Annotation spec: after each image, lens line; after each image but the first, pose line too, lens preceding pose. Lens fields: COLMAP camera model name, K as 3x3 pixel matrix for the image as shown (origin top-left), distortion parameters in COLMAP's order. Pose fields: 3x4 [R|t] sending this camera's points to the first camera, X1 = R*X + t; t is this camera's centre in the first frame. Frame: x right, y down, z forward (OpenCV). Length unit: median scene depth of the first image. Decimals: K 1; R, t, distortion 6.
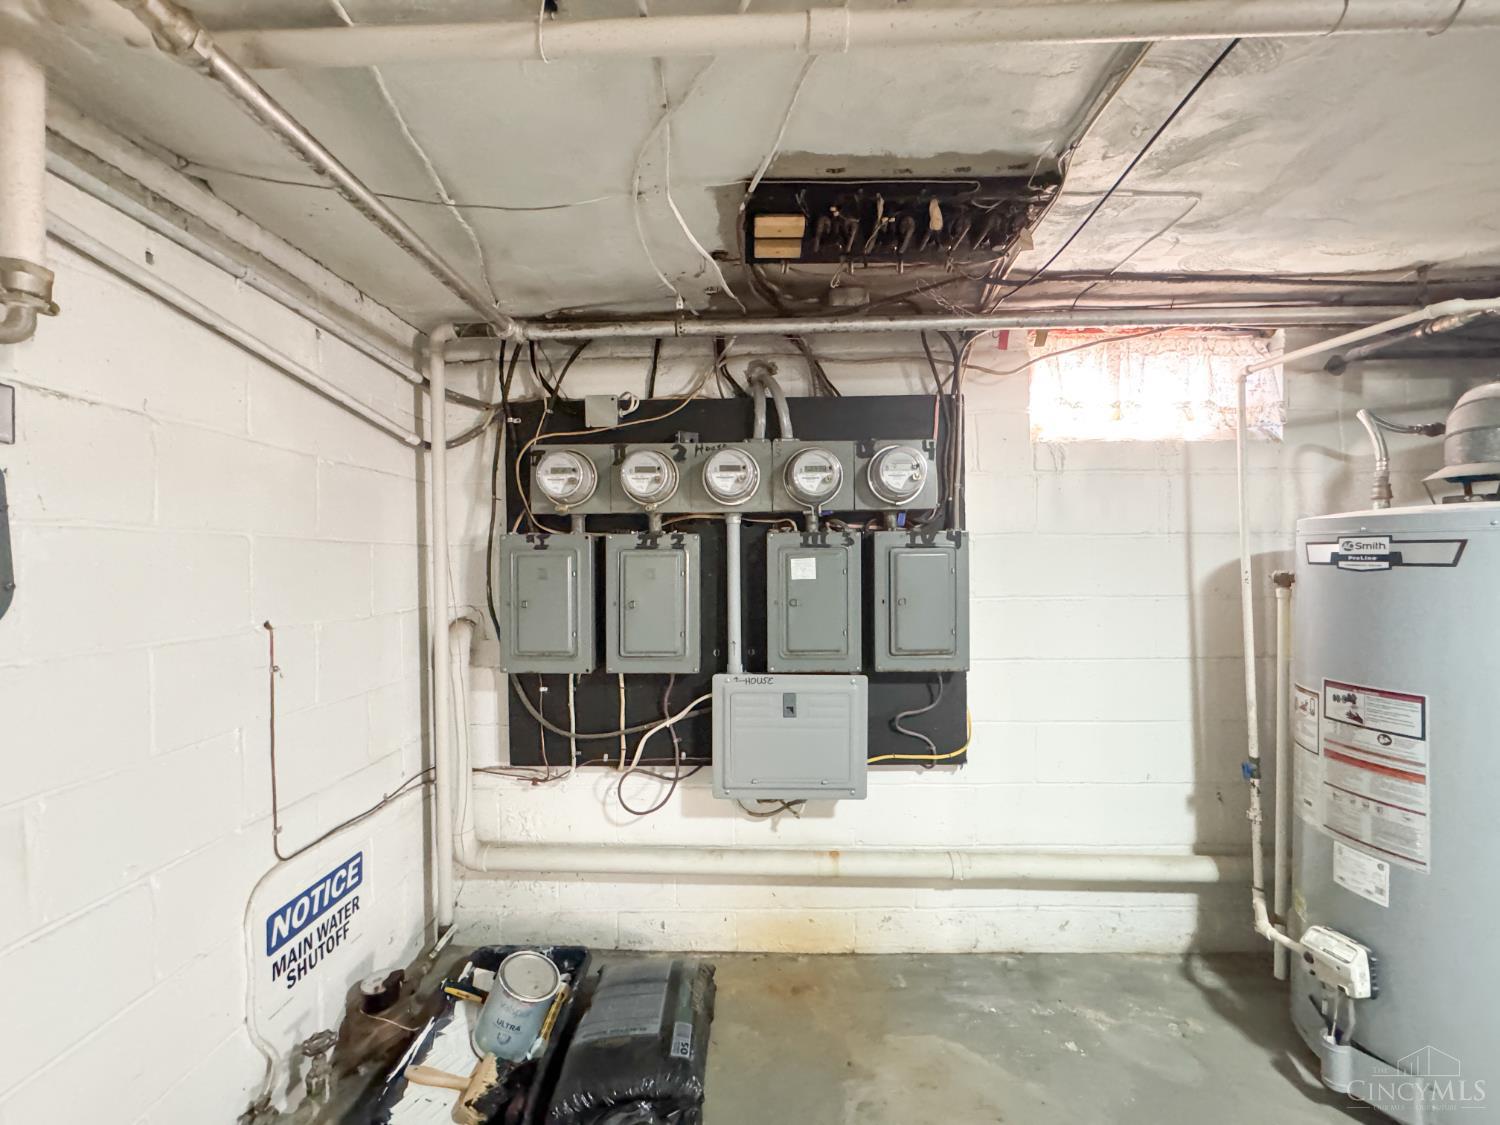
lens RADIAL K [[596.6, 0, 751.5], [0, 596.6, 562.3], [0, 0, 1]] dist [-0.000899, 0.000772]
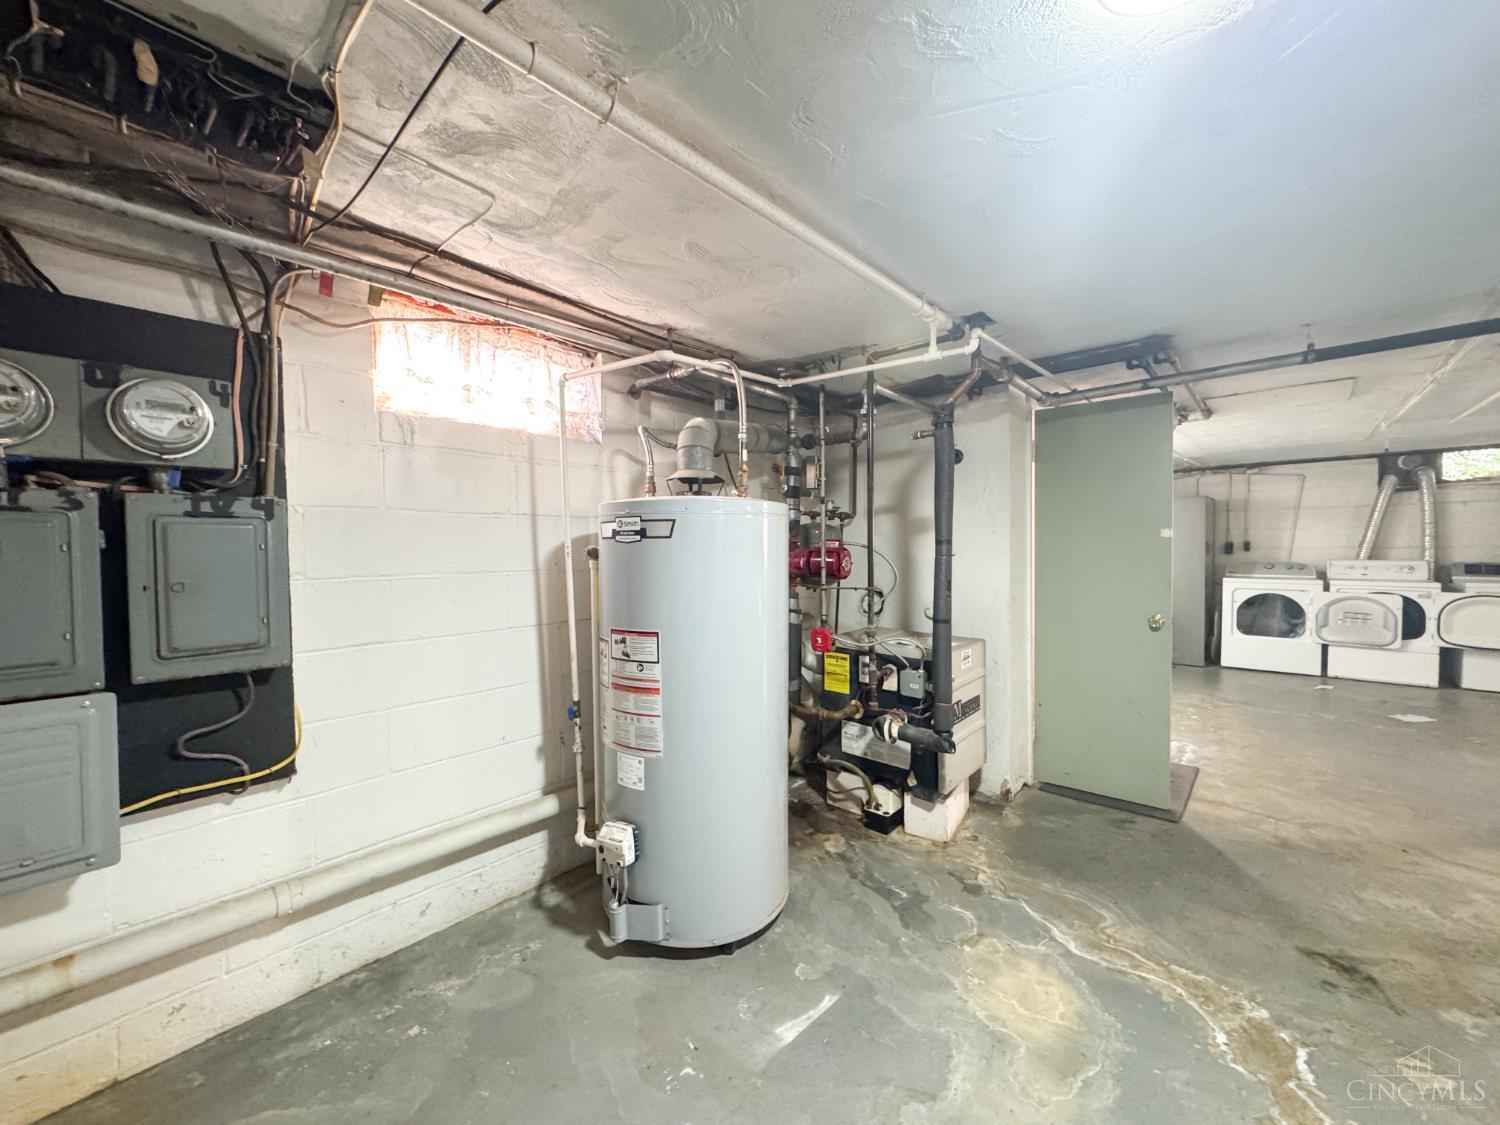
lens RADIAL K [[596.6, 0, 750.6], [0, 596.6, 563.5], [0, 0, 1]] dist [-0.000899, 0.000772]
pose [[0.651254, -0.018717, 0.758629, 0.152301], [0.011843, 0.999825, 0.014501, 0.033832], [-0.758767, -0.000459, 0.651361, -0.050460]]
